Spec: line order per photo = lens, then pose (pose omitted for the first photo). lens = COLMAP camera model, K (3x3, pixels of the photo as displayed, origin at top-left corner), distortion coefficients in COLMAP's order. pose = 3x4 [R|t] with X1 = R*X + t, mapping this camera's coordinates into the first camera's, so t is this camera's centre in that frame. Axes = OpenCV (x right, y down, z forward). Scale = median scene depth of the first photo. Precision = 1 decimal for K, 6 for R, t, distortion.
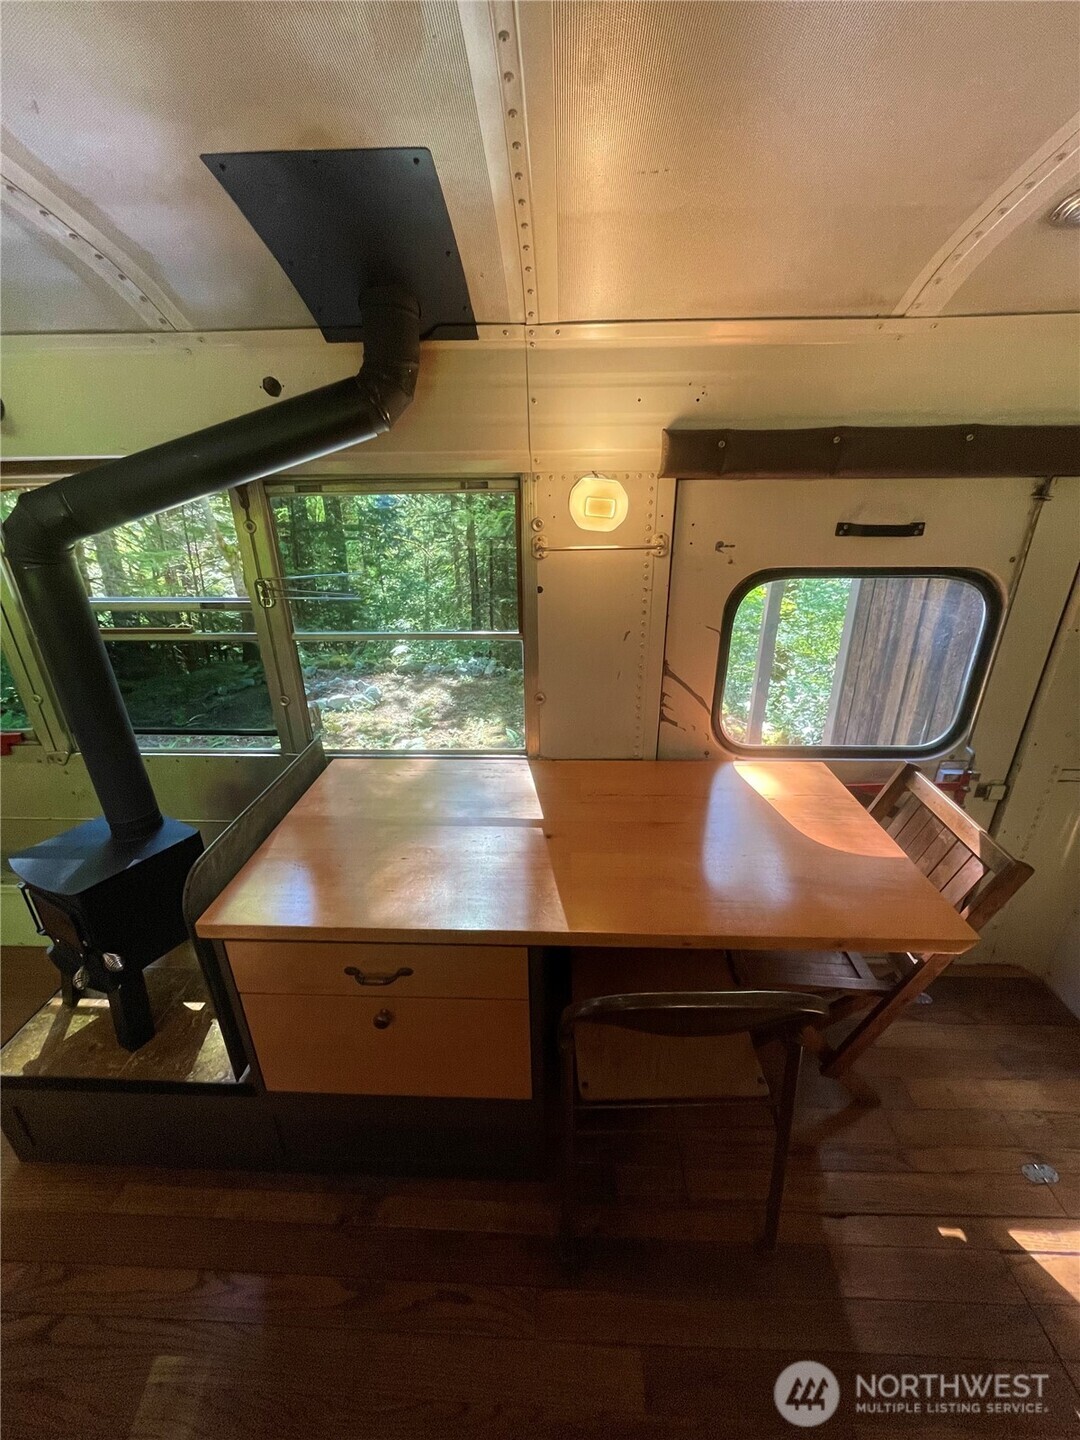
lens RADIAL K [[578.9, 0, 542.0], [0, 578.9, 722.3], [0, 0, 1]] dist [-0.001078, -0.000552]
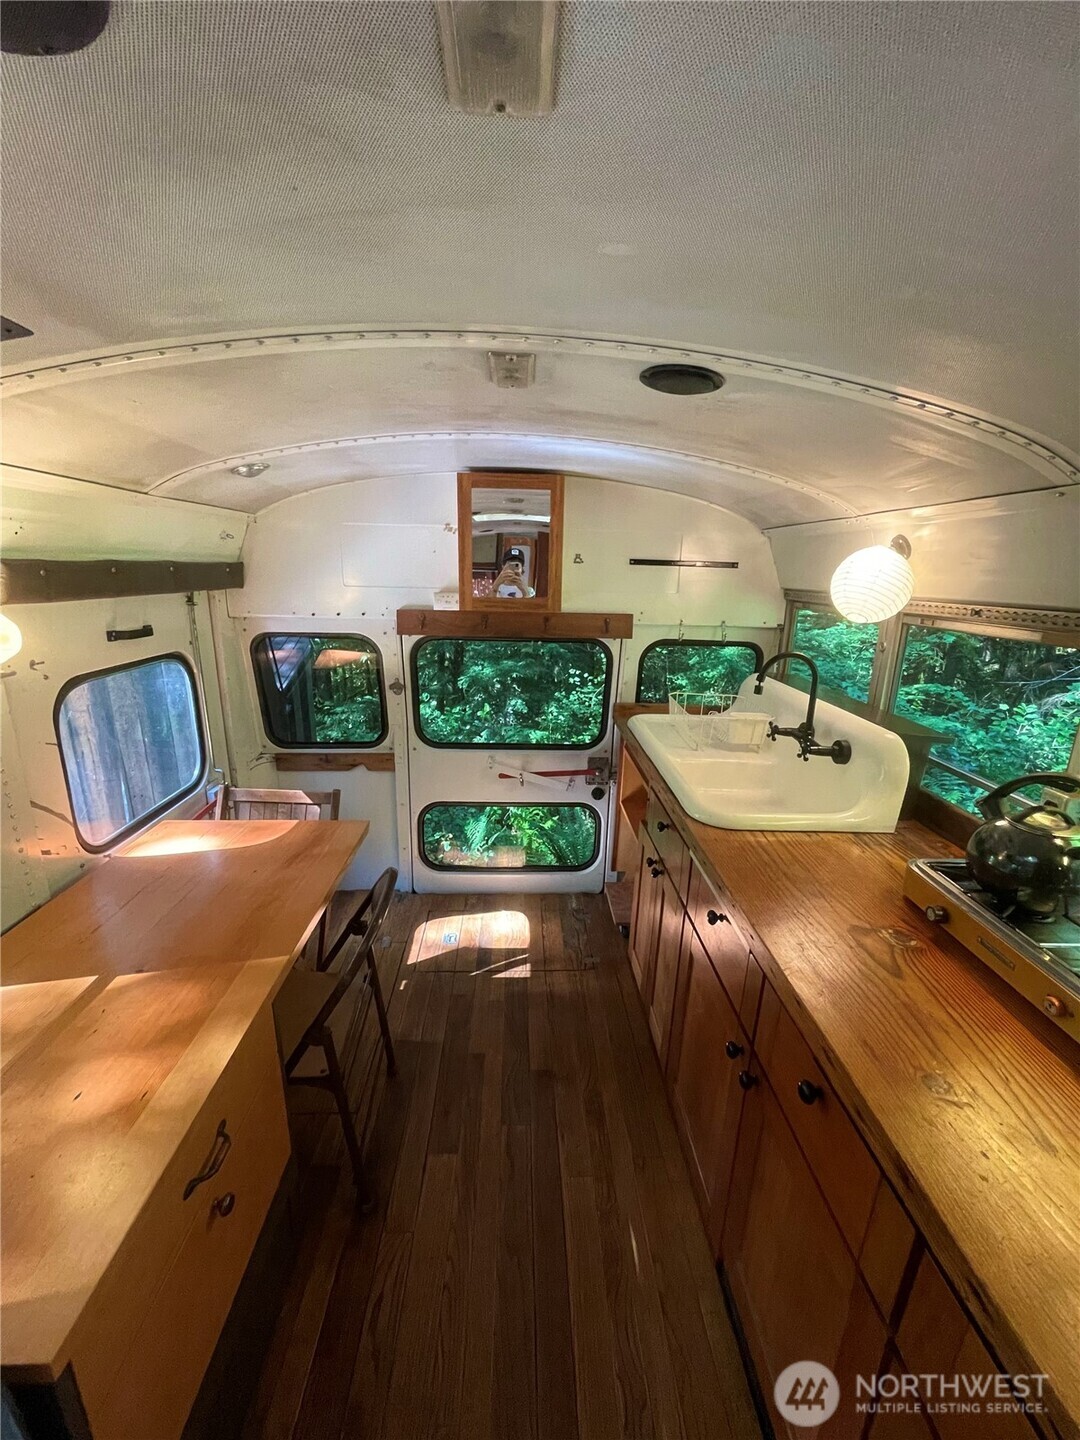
lens RADIAL K [[580.8, 0, 541.7], [0, 580.8, 722.4], [0, 0, 1]] dist [-0.001711, -0.000288]
pose [[-0.074942, -0.248317, 0.965776, -0.780021], [0.366897, 0.893695, 0.258254, -0.155161], [-0.927238, 0.373694, 0.024131, 0.200330]]
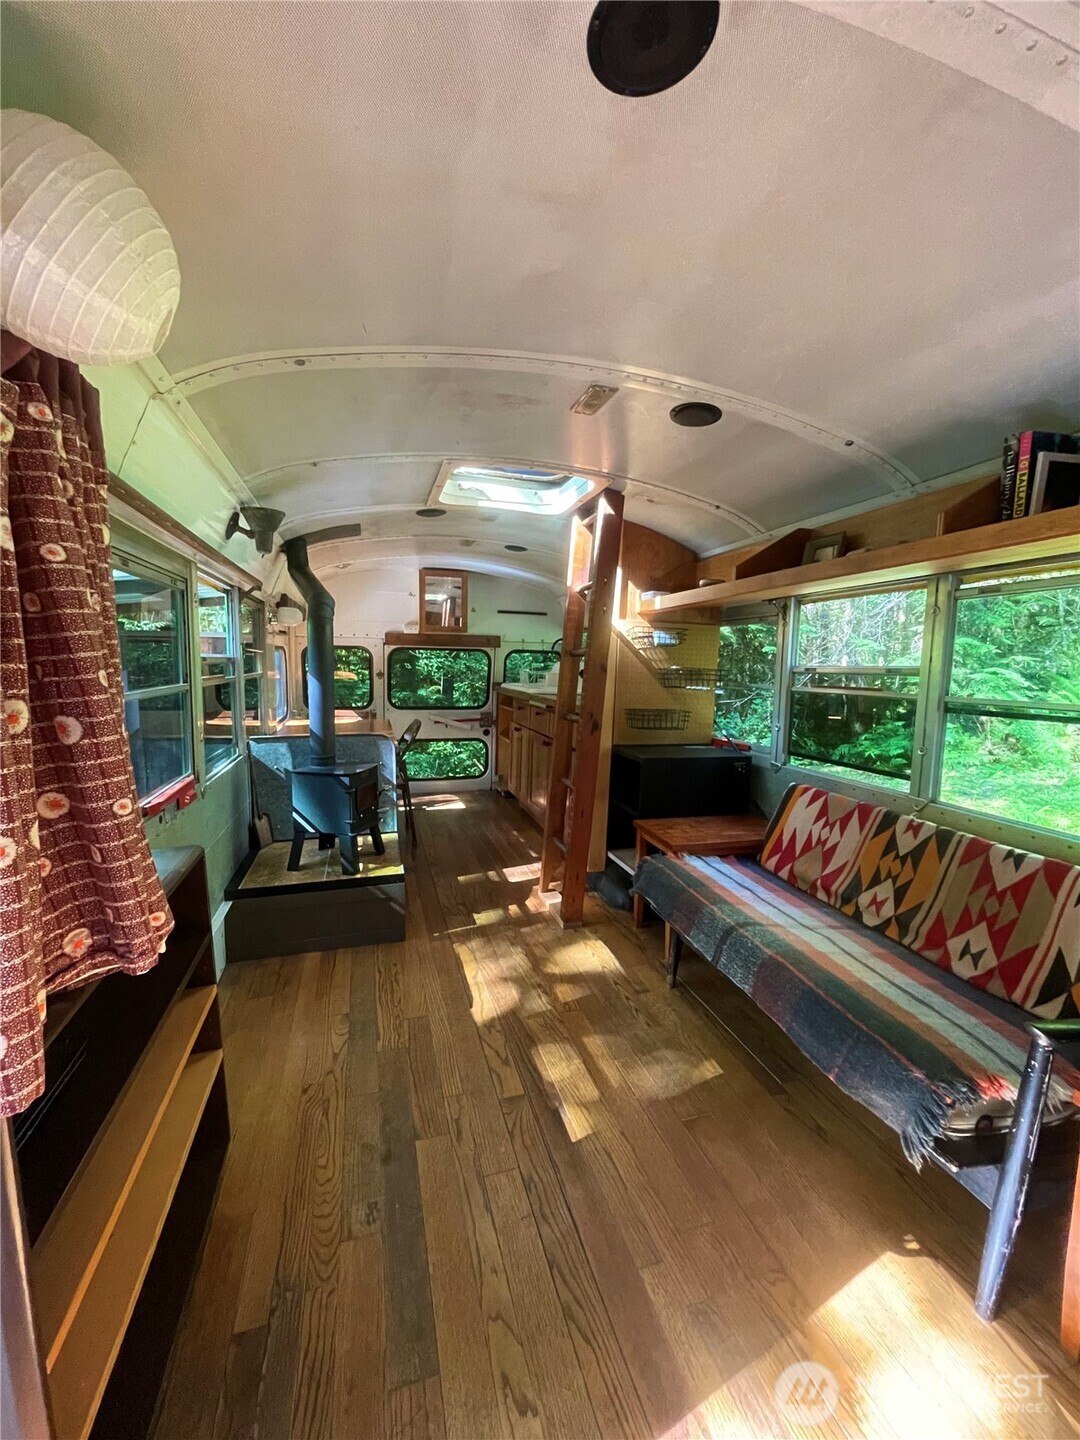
lens RADIAL K [[581.1, 0, 541.5], [0, 581.1, 721.7], [0, 0, 1]] dist [0.000373, -0.000194]
pose [[-0.322221, -0.095313, 0.941854, -2.602748], [0.355532, 0.909903, 0.213712, -0.092932], [-0.877366, 0.403722, -0.259303, 0.800070]]
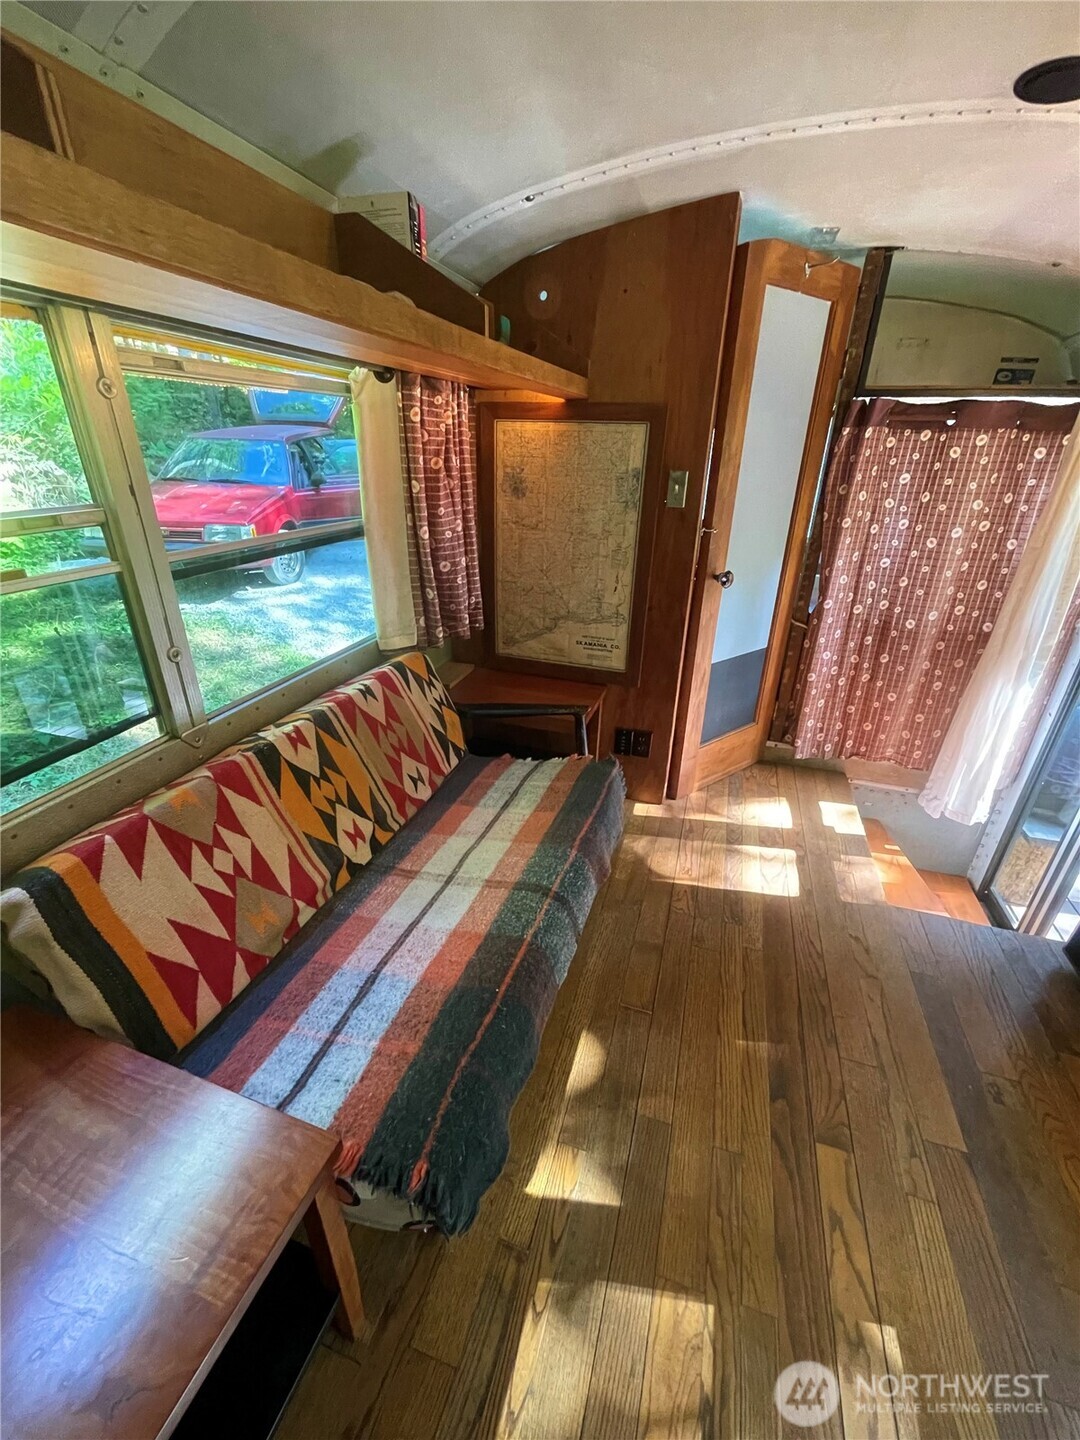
lens RADIAL K [[580.8, 0, 541.7], [0, 580.8, 722.4], [0, 0, 1]] dist [-0.001711, -0.000288]
pose [[-0.272921, 0.413480, -0.868647, -0.974604], [-0.395034, 0.775126, 0.493080, 0.054041], [0.877190, 0.477717, -0.048210, 0.209358]]
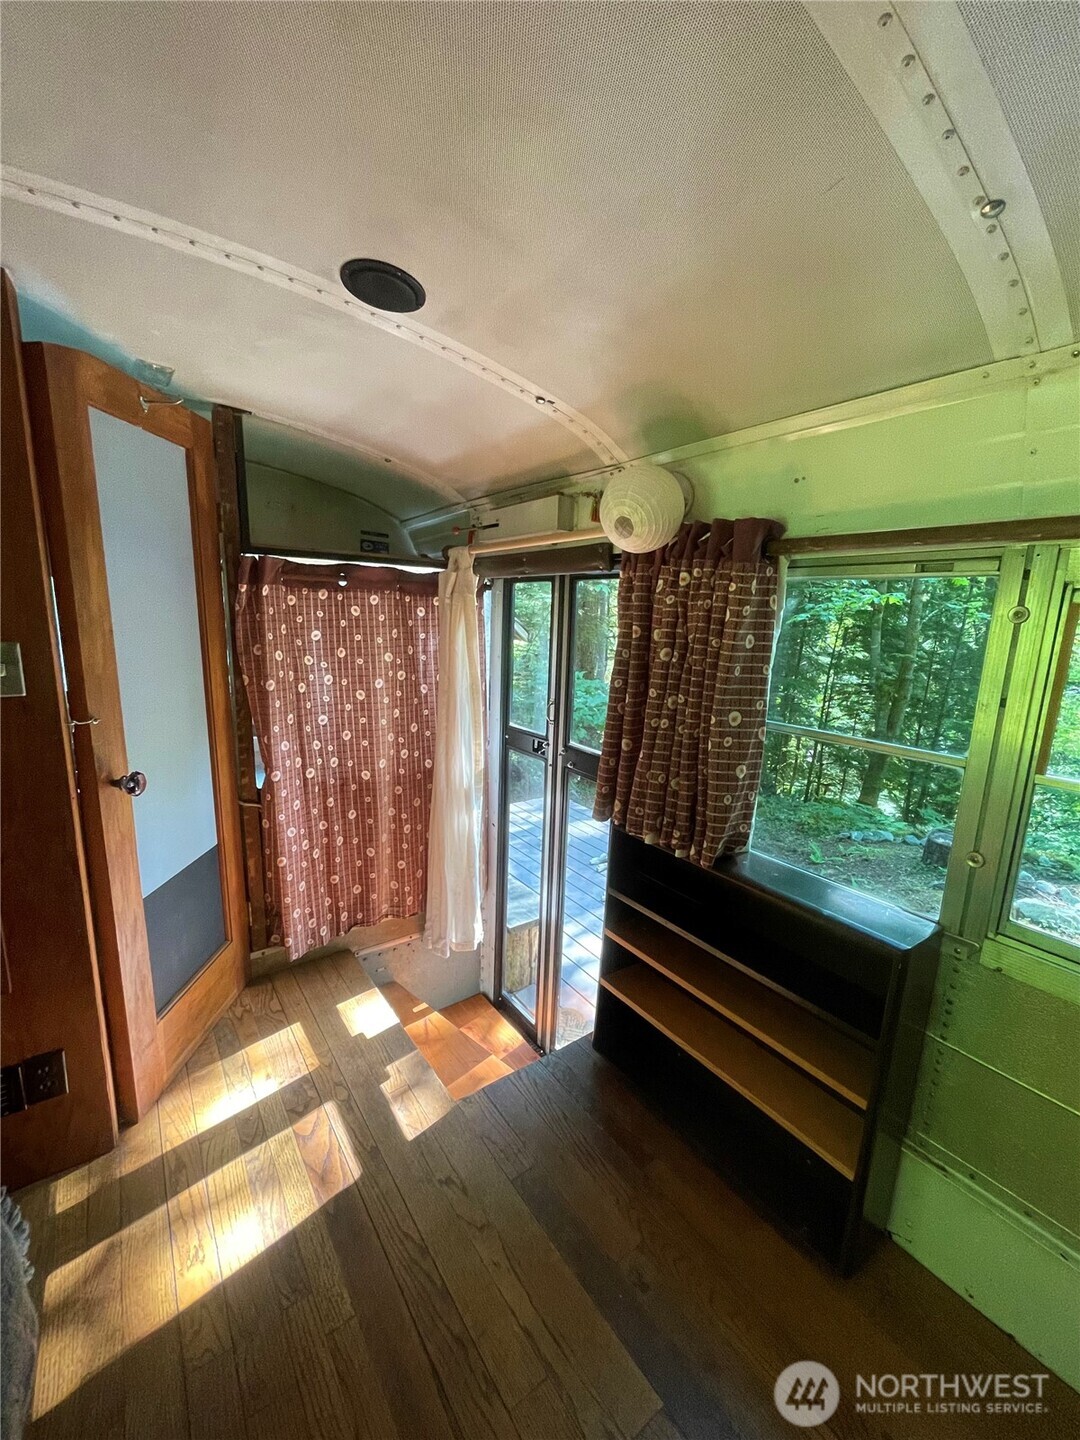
lens RADIAL K [[582.0, 0, 541.6], [0, 582.0, 722.2], [0, 0, 1]] dist [-0.003370, -0.000097]
pose [[0.613336, 0.178437, -0.769402, -1.320508], [-0.346443, 0.936211, -0.059047, 0.026145], [0.709786, 0.302770, 0.636030, 0.202356]]
